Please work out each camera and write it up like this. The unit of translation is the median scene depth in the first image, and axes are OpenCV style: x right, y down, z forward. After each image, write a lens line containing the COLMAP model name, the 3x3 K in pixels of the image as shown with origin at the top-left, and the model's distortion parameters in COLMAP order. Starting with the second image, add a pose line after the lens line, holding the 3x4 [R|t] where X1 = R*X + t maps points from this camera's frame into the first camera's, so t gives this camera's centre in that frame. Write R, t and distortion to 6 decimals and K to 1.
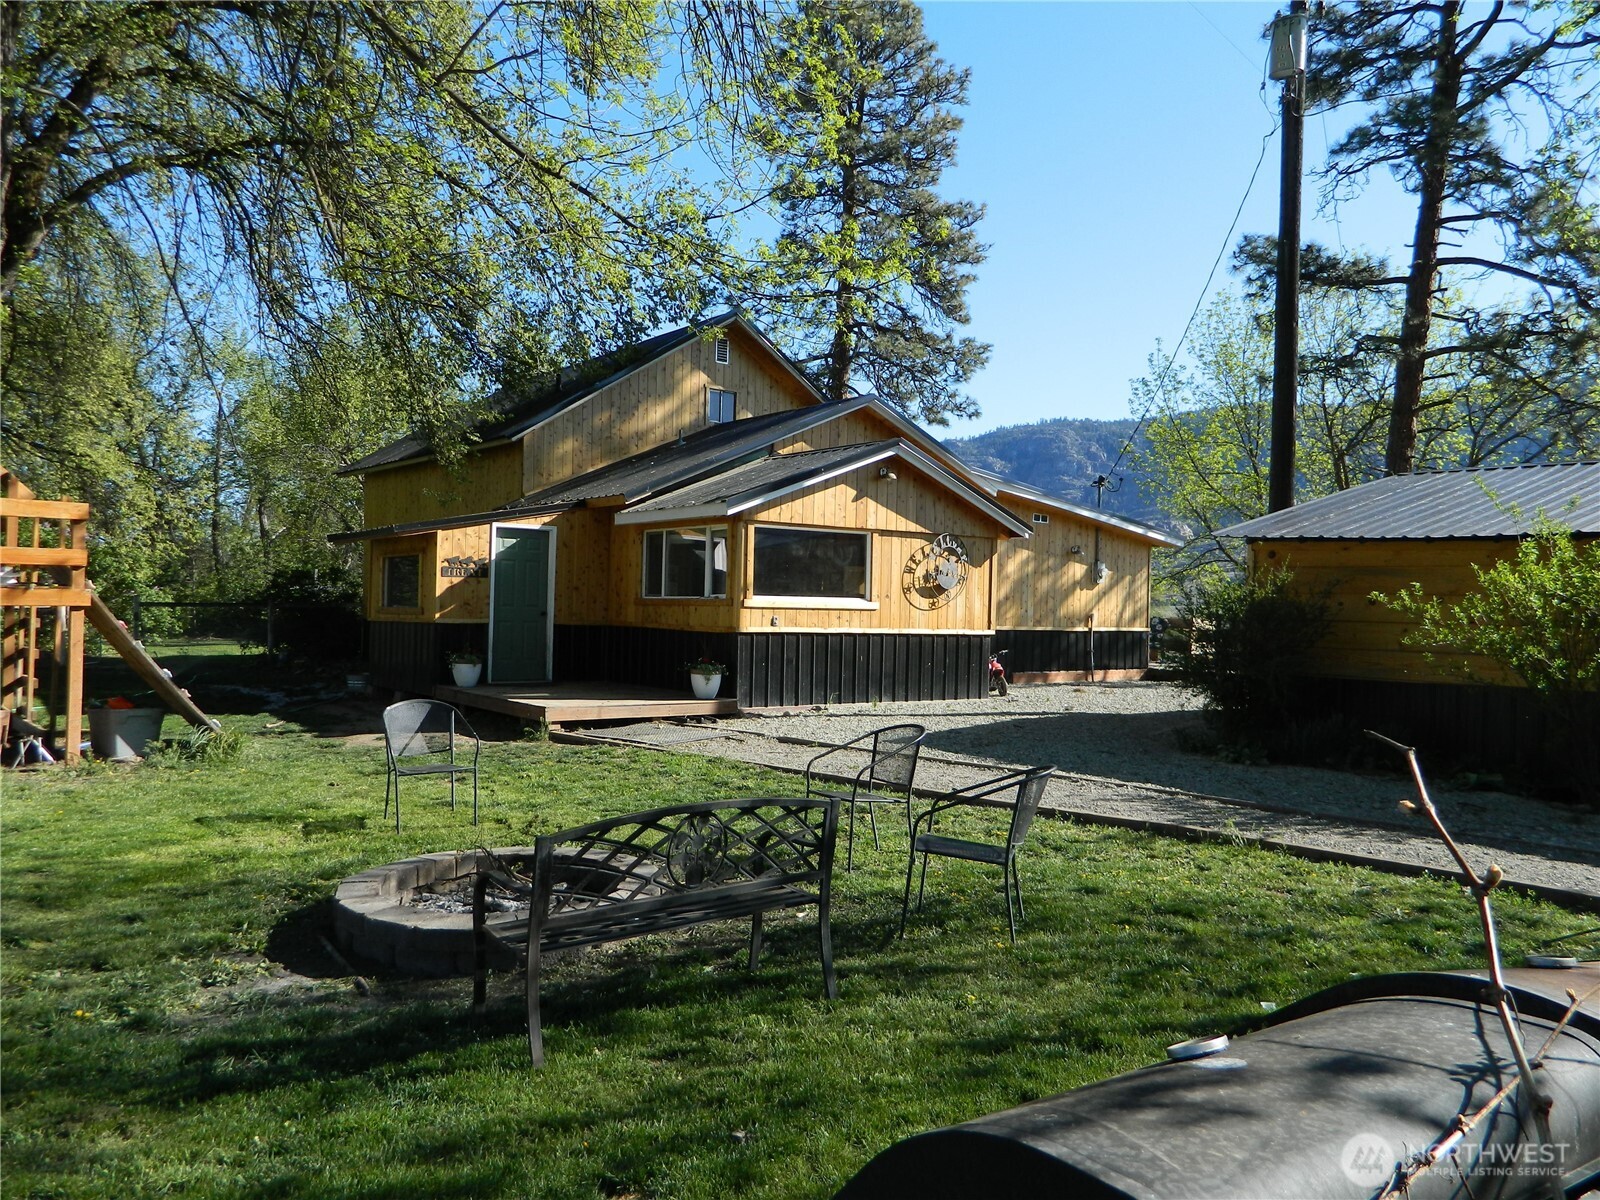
lens RADIAL K [[1196.8, 0, 804.6], [0, 1196.8, 606.2], [0, 0, 1]] dist [0.019947, -0.013159]
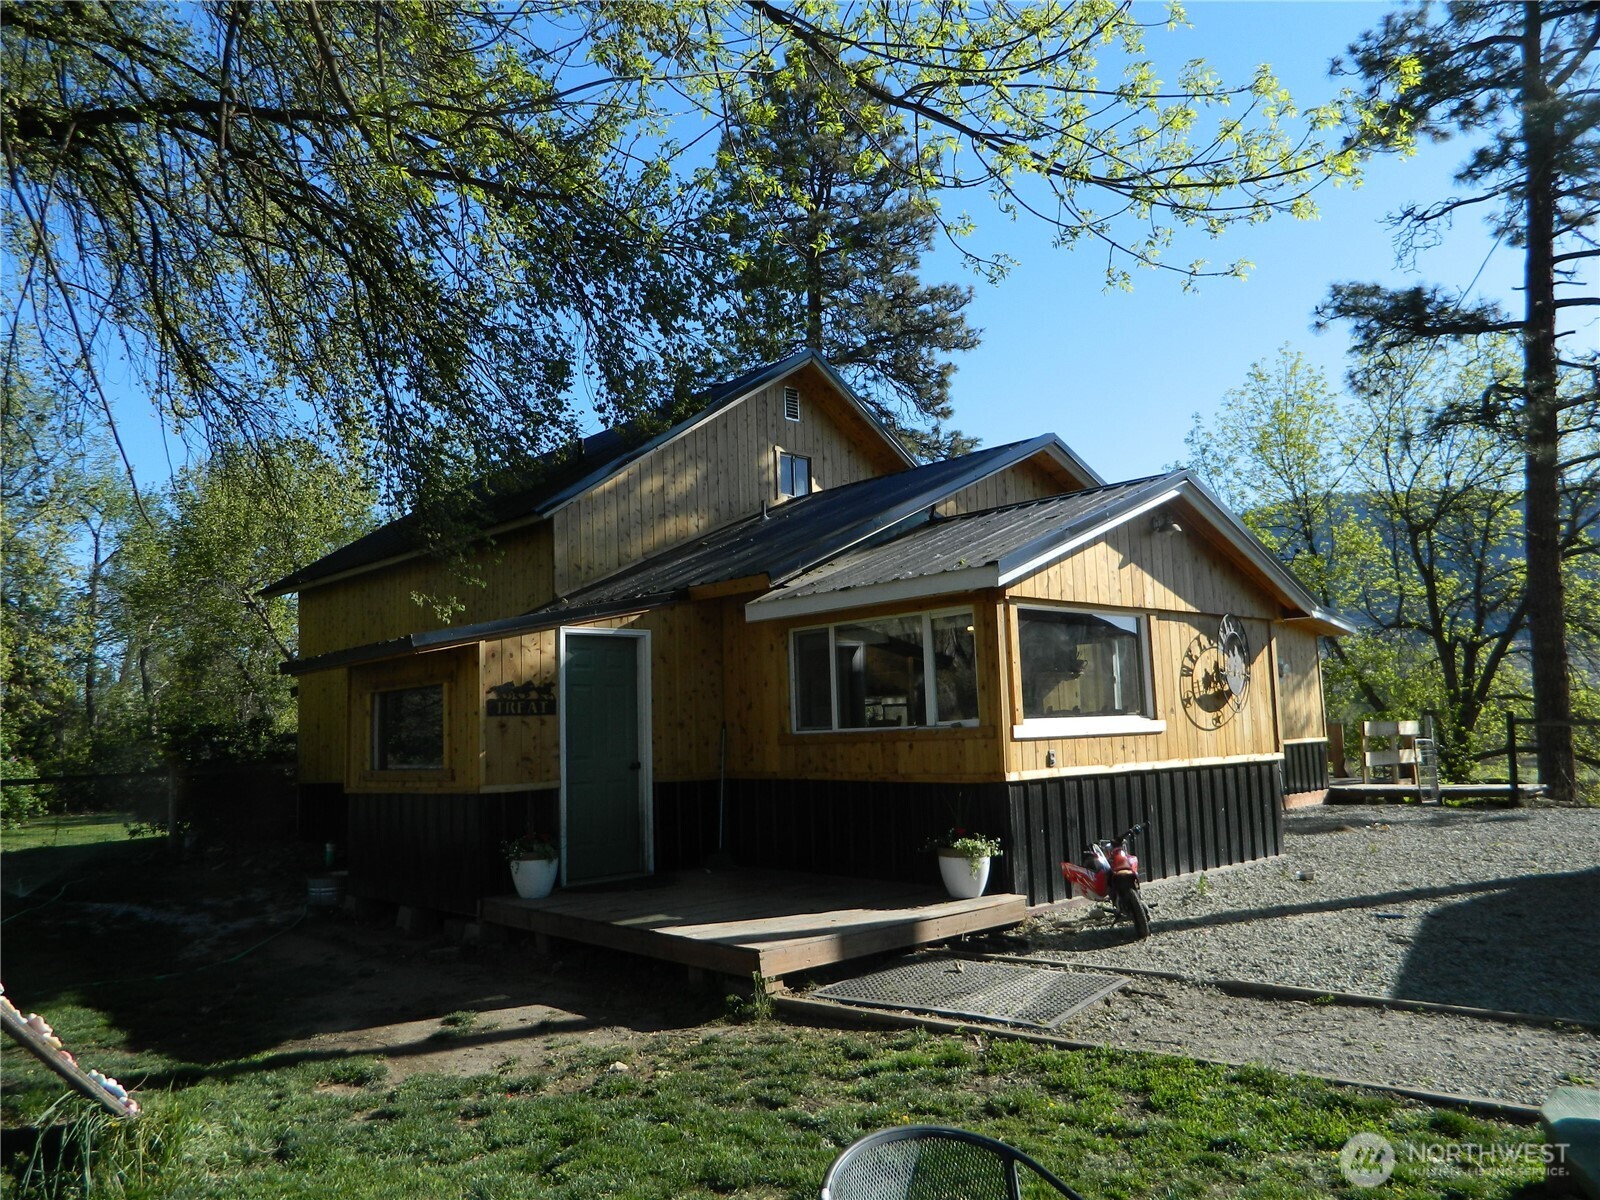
lens RADIAL K [[1196.8, 0, 813.3], [0, 1196.8, 585.1], [0, 0, 1]] dist [0.019947, -0.013159]
pose [[0.995044, -0.042568, 0.089865, -0.176421], [0.053275, 0.991304, -0.120328, -0.007893], [-0.083961, 0.124519, 0.988658, 0.344729]]
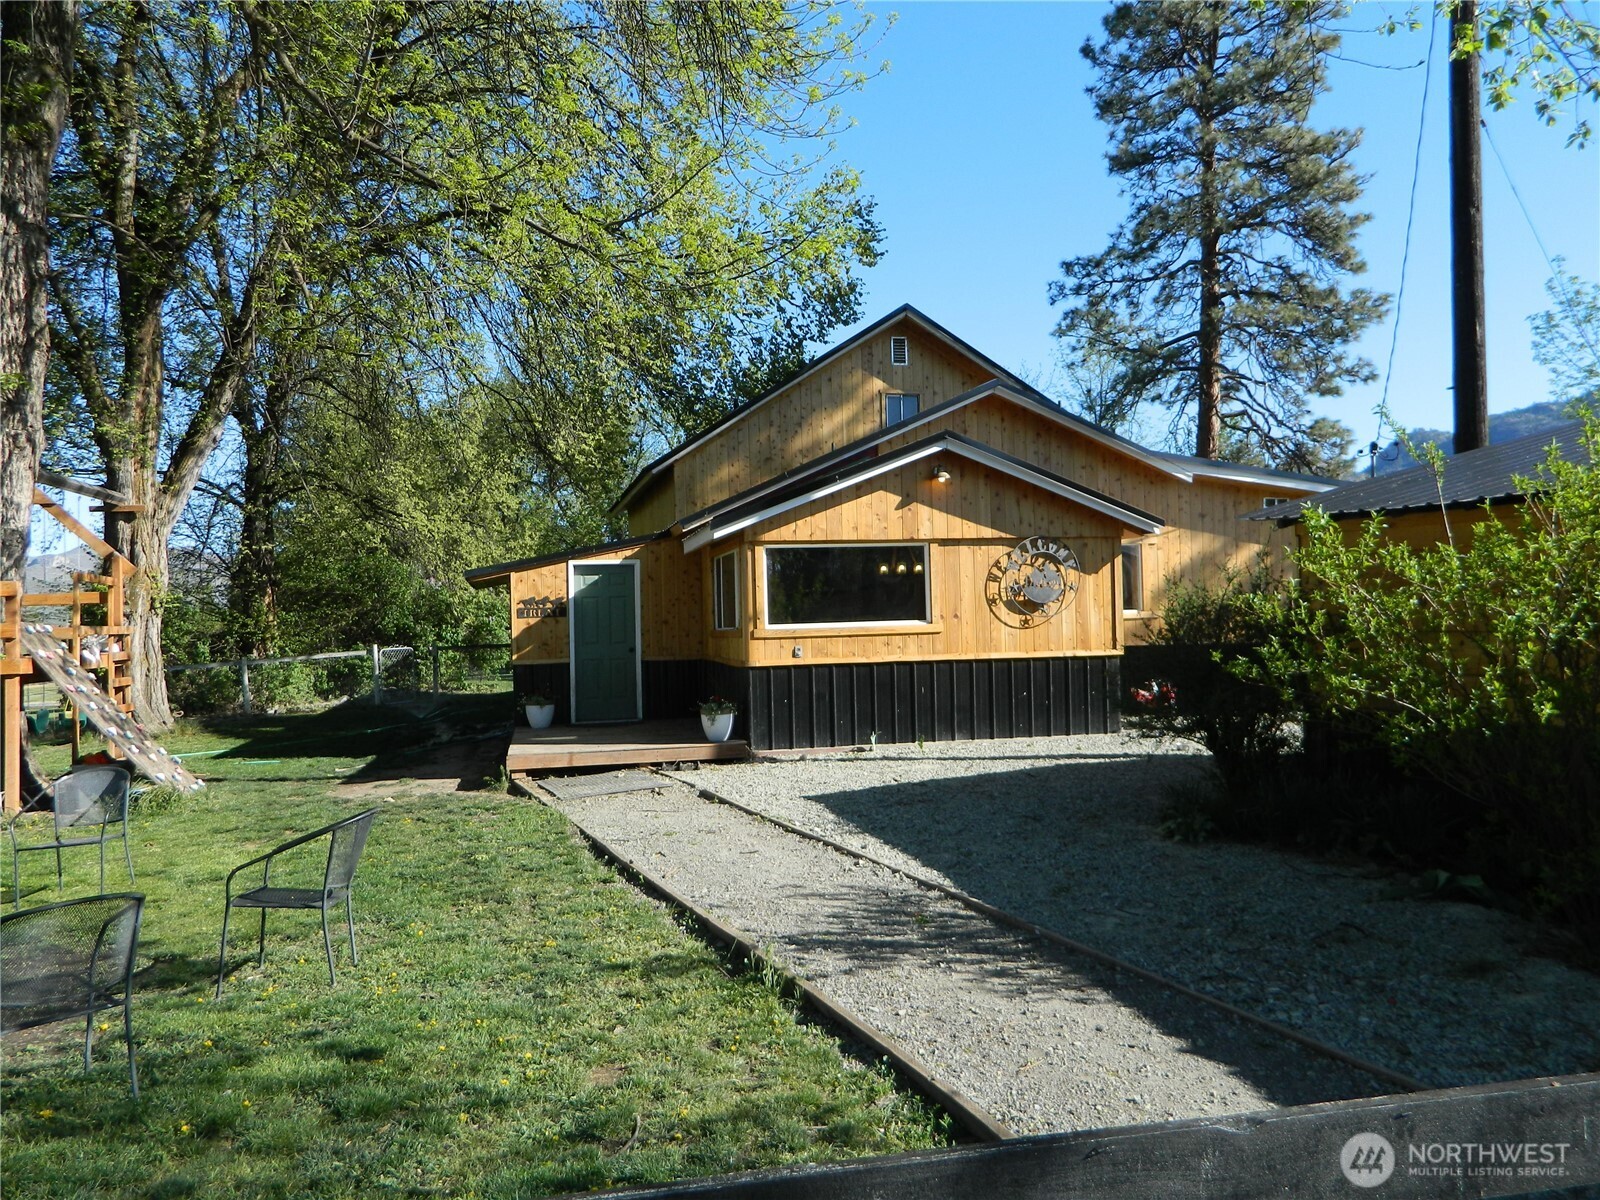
lens RADIAL K [[1196.8, 0, 795.1], [0, 1196.8, 625.3], [0, 0, 1]] dist [0.019947, -0.013159]
pose [[0.914116, -0.044944, -0.402955, 0.296045], [0.047135, 0.998878, -0.004482, -0.003193], [0.402705, -0.014896, 0.915209, 0.163152]]
